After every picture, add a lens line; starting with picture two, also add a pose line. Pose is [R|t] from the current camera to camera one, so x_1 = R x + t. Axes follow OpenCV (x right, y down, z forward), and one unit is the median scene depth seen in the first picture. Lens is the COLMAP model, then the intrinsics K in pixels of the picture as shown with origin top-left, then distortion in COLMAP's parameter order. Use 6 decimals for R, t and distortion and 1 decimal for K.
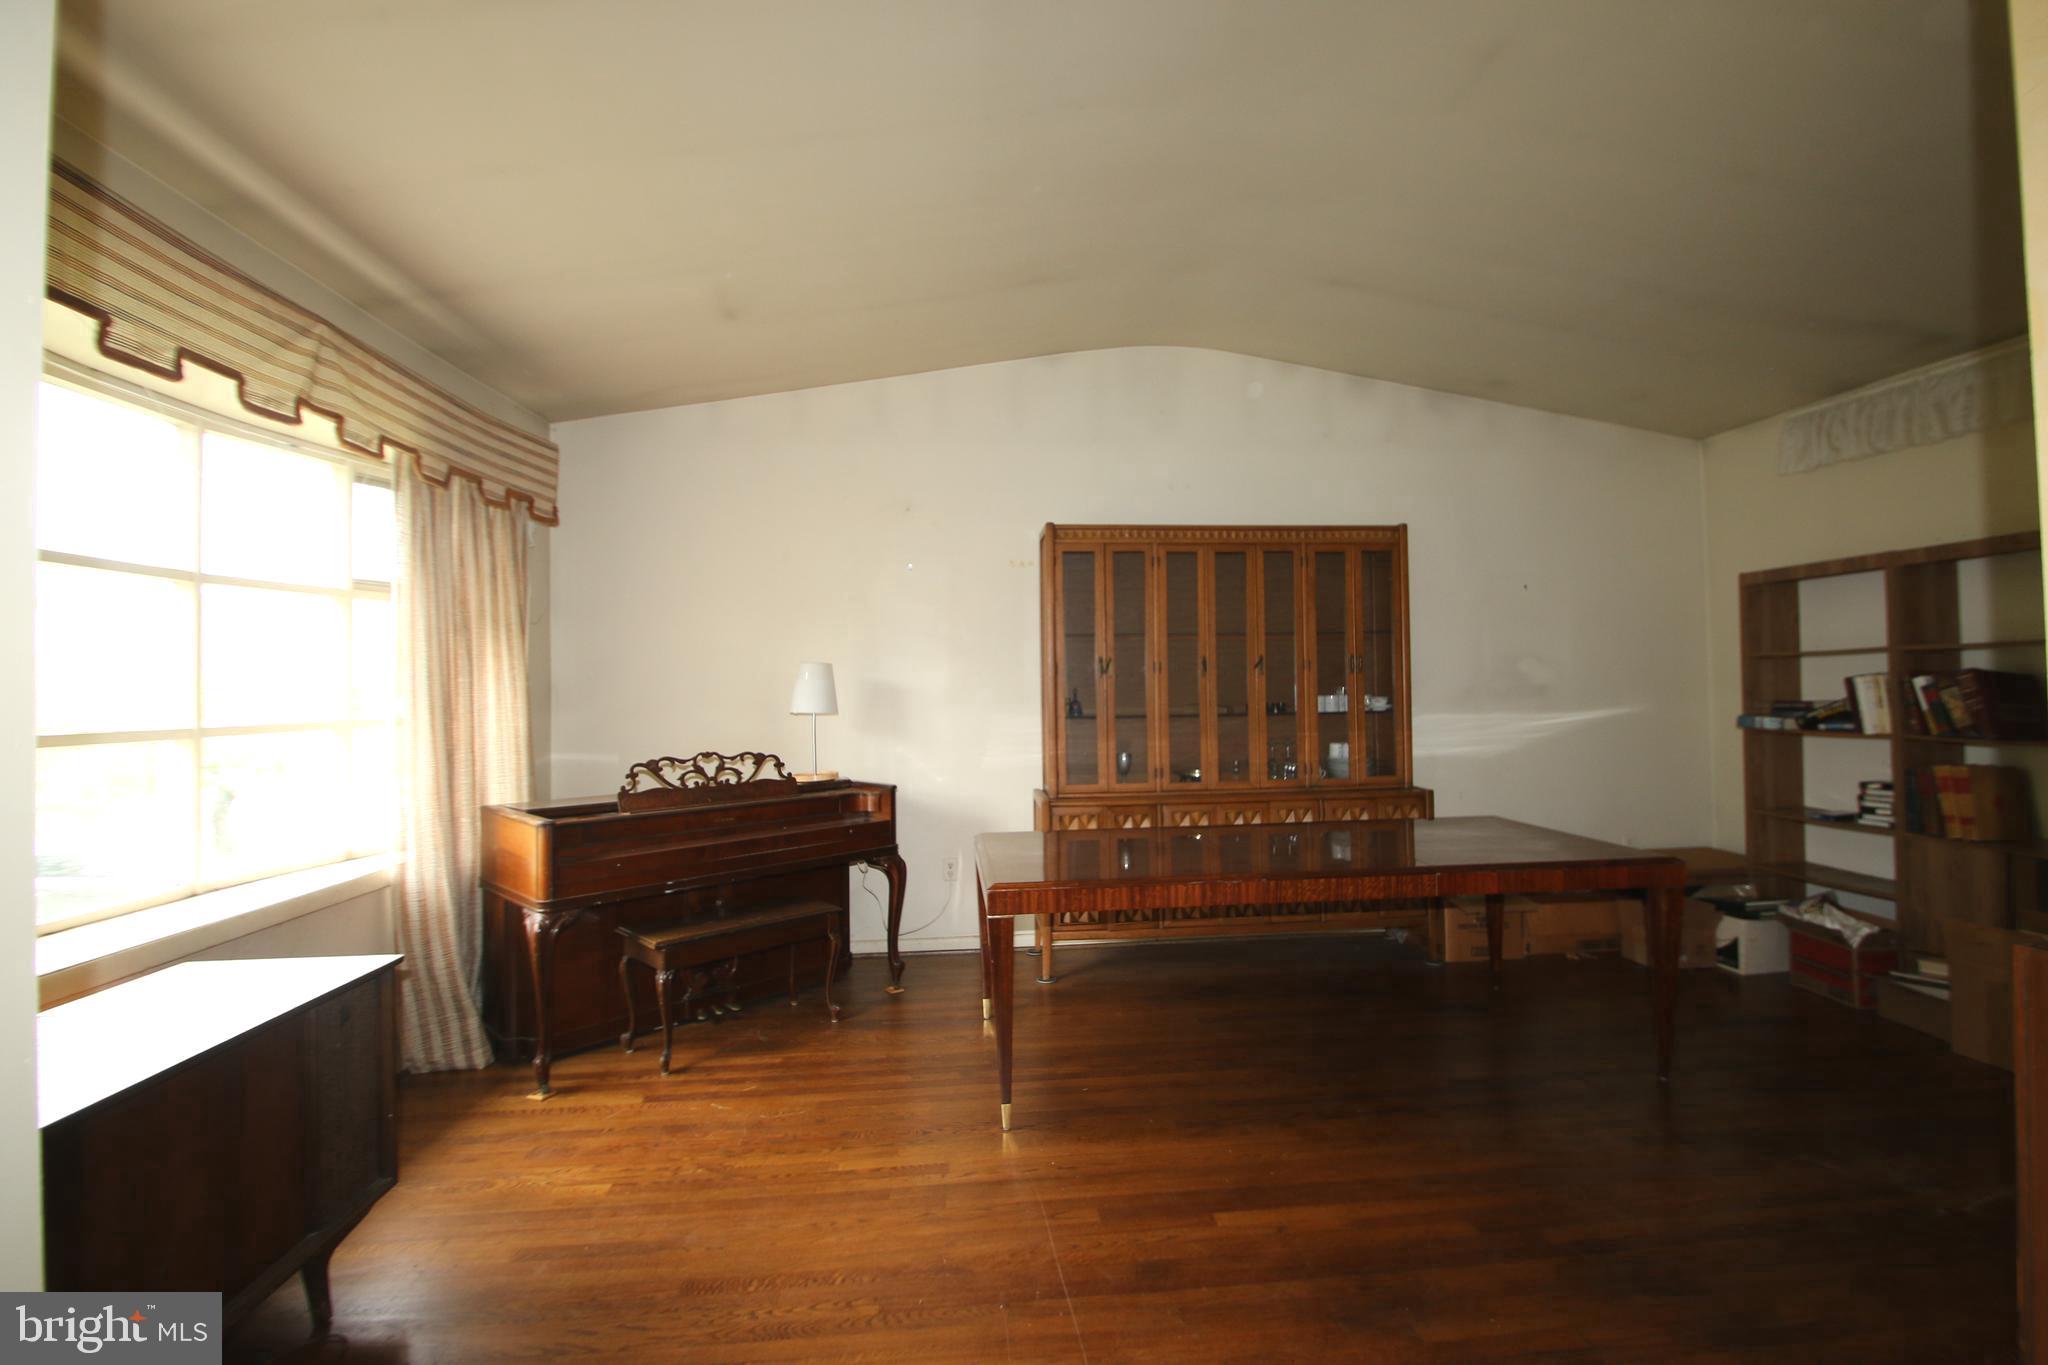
lens RADIAL K [[947.8, 0, 1031.9], [0, 947.8, 676.2], [0, 0, 1]] dist [-0.010479, -0.000540]
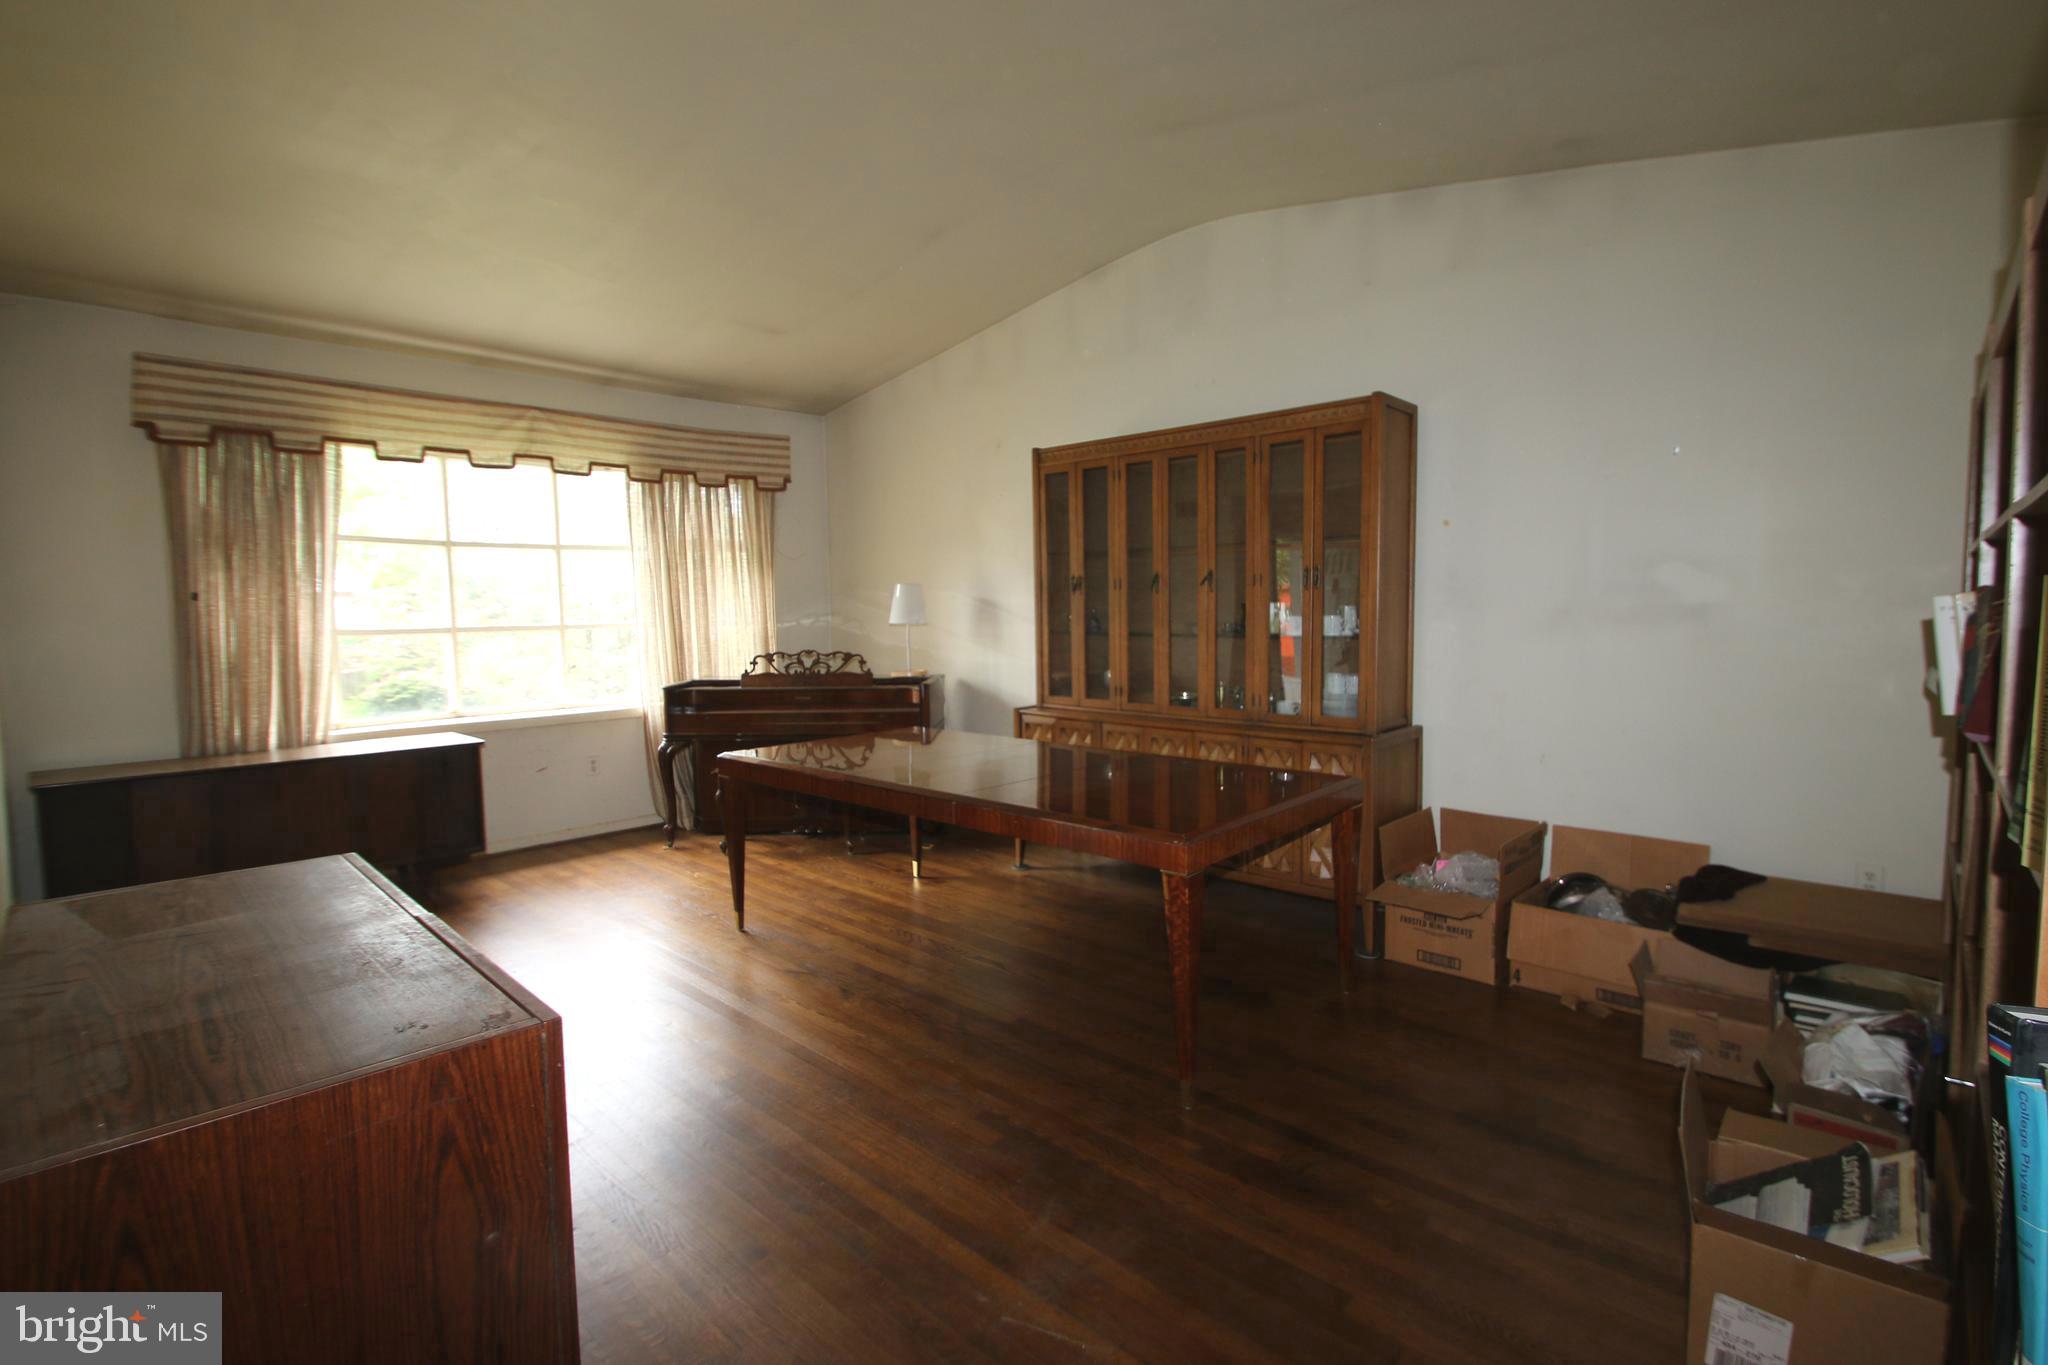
lens RADIAL K [[947.8, 0, 1041.6], [0, 947.8, 682.5], [0, 0, 1]] dist [-0.010479, -0.000540]
pose [[0.664364, 0.065629, -0.744522, 0.892797], [0.008155, 0.995442, 0.095025, -0.002484], [0.747364, -0.069203, 0.660801, 0.311225]]
